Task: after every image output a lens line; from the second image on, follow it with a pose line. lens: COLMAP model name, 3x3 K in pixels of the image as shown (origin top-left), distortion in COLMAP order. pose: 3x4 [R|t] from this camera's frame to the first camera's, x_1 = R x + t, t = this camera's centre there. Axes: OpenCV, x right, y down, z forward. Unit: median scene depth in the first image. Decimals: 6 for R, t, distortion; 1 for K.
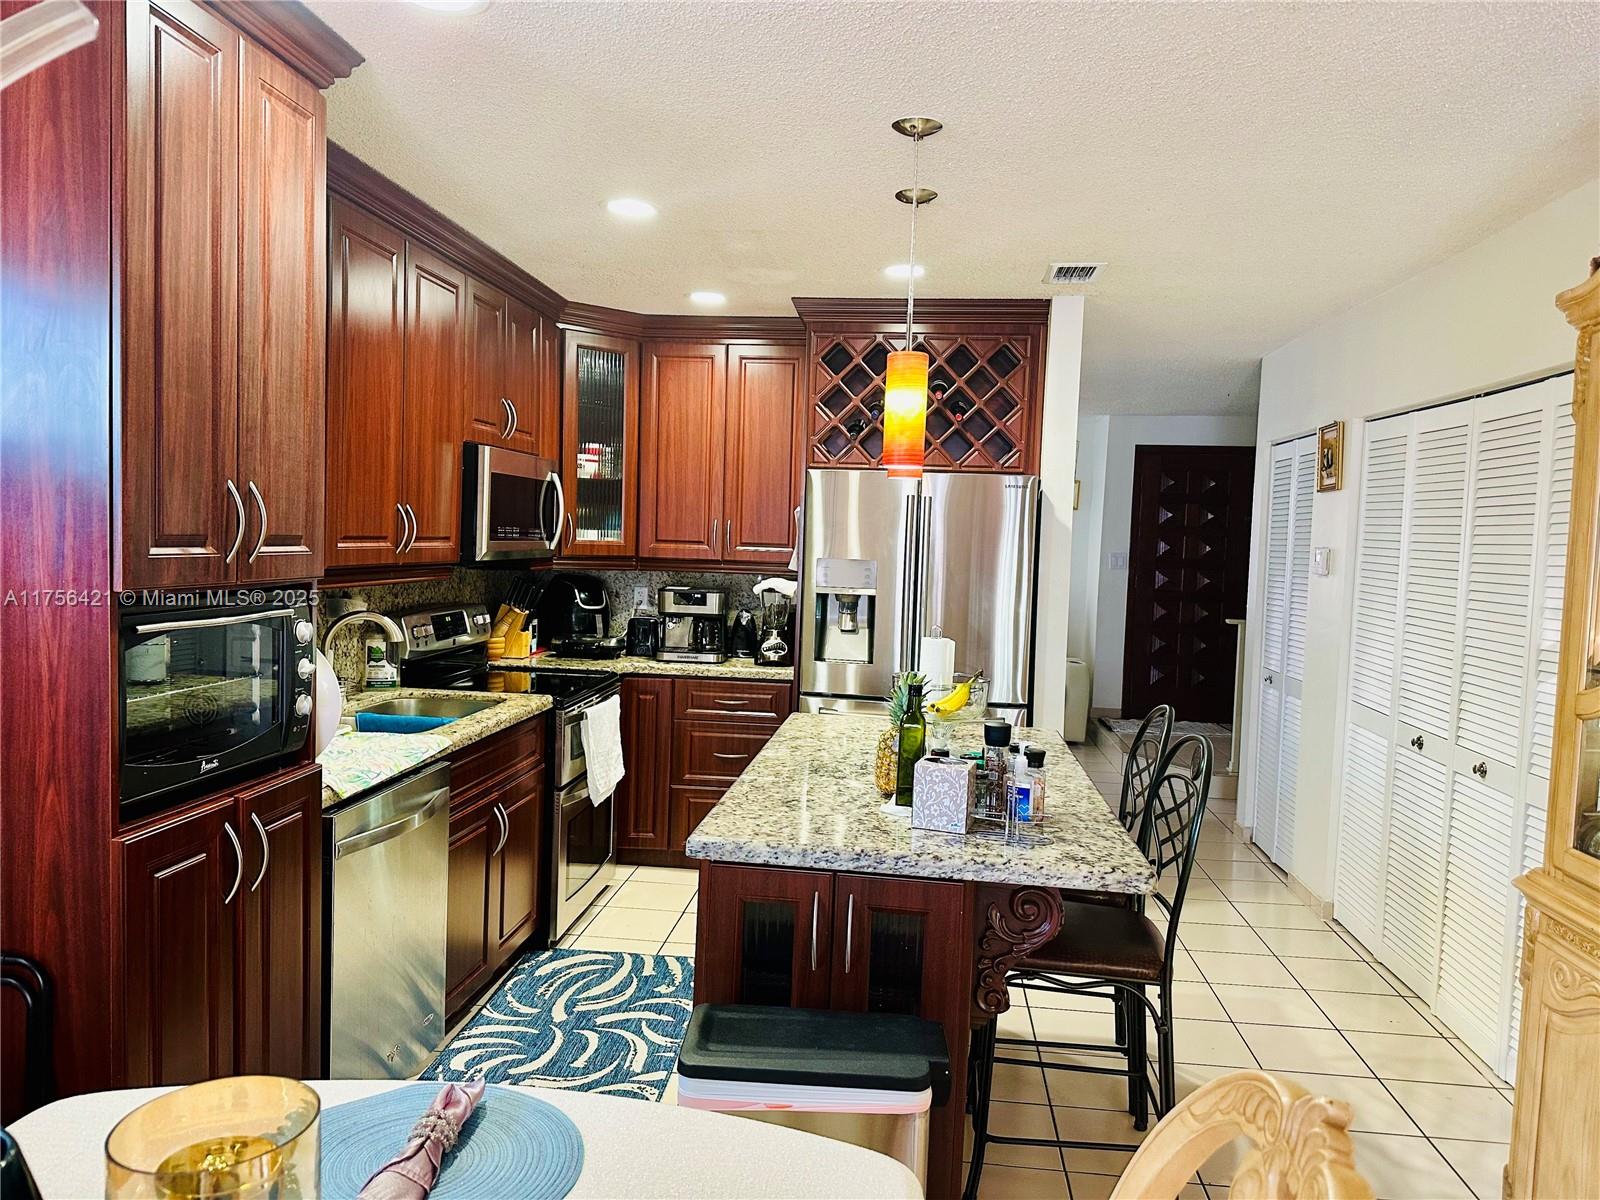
lens RADIAL K [[1138.4, 0, 800.0], [0, 1138.4, 600.0], [0, 0, 1]] dist [0.003026, 0.000530]
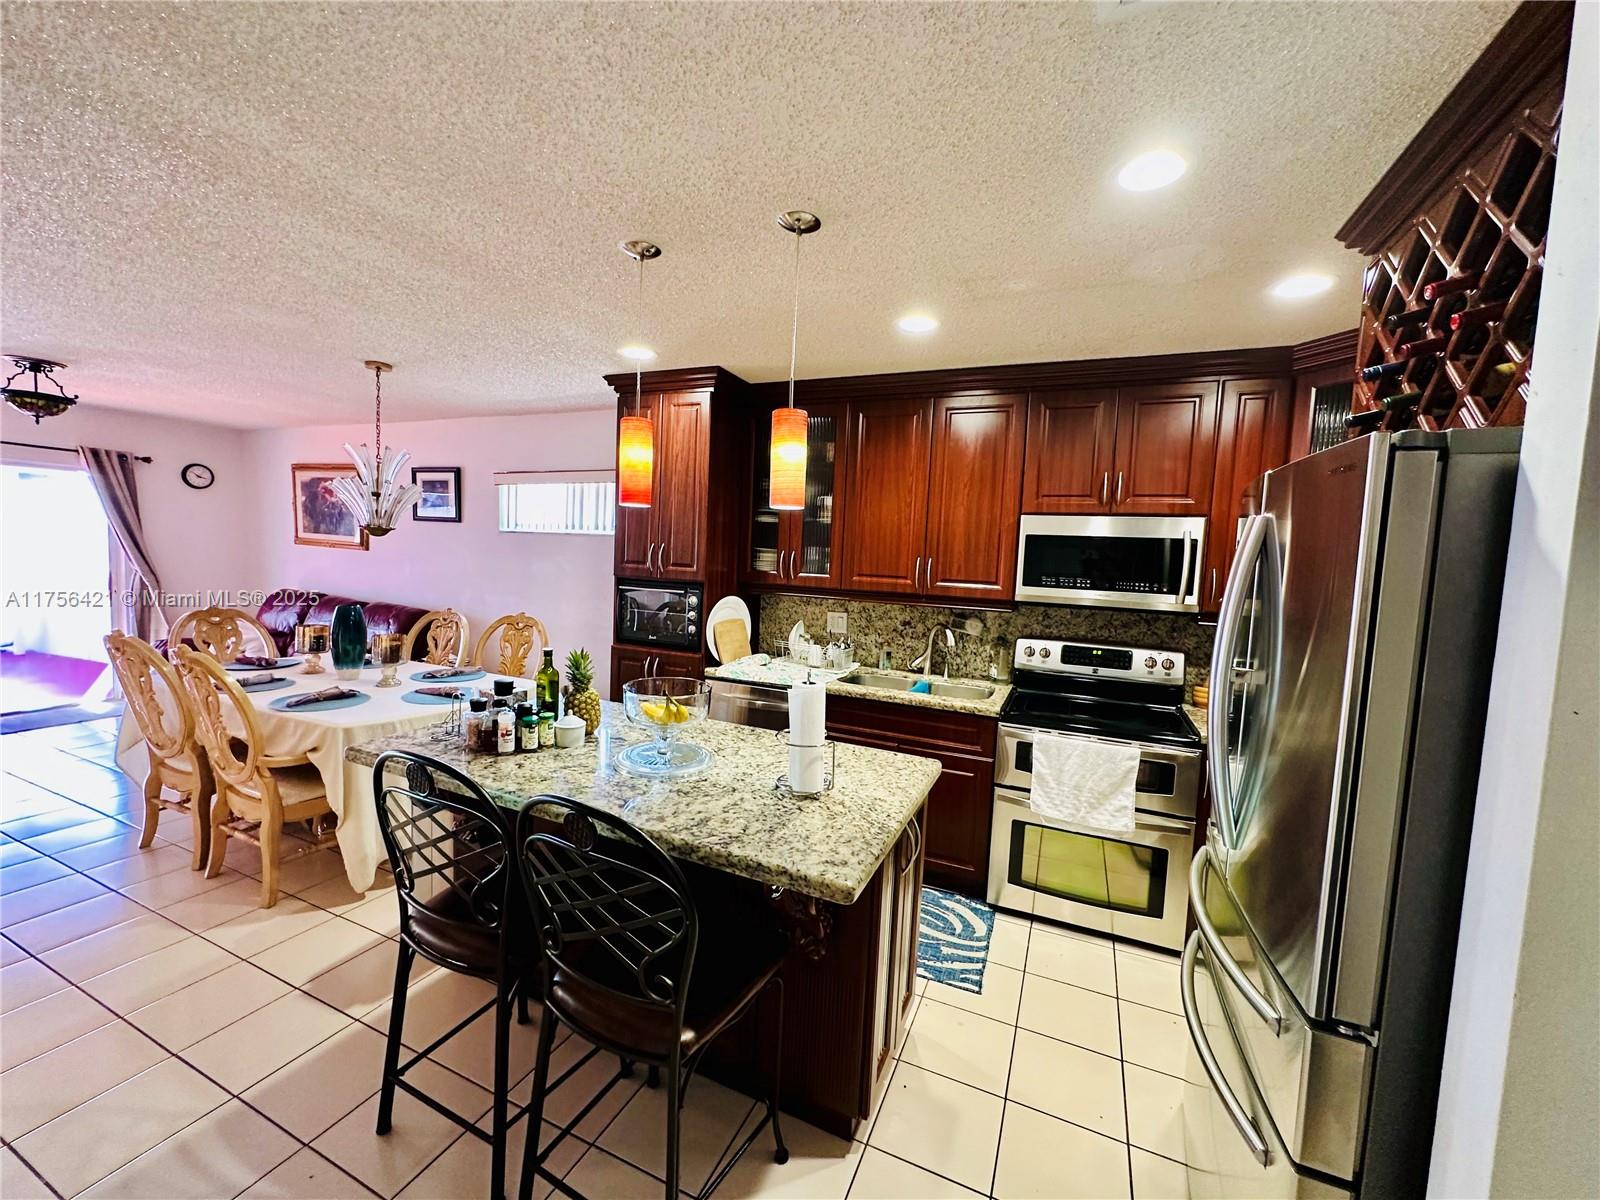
lens RADIAL K [[635.2, 0, 798.9], [0, 635.2, 604.6], [0, 0, 1]] dist [-0.004262, -0.000475]
pose [[-0.302072, 0.025621, -0.952941, 0.520622], [-0.113305, 0.991588, 0.062576, -0.047684], [0.946527, 0.126876, -0.296628, 0.997304]]
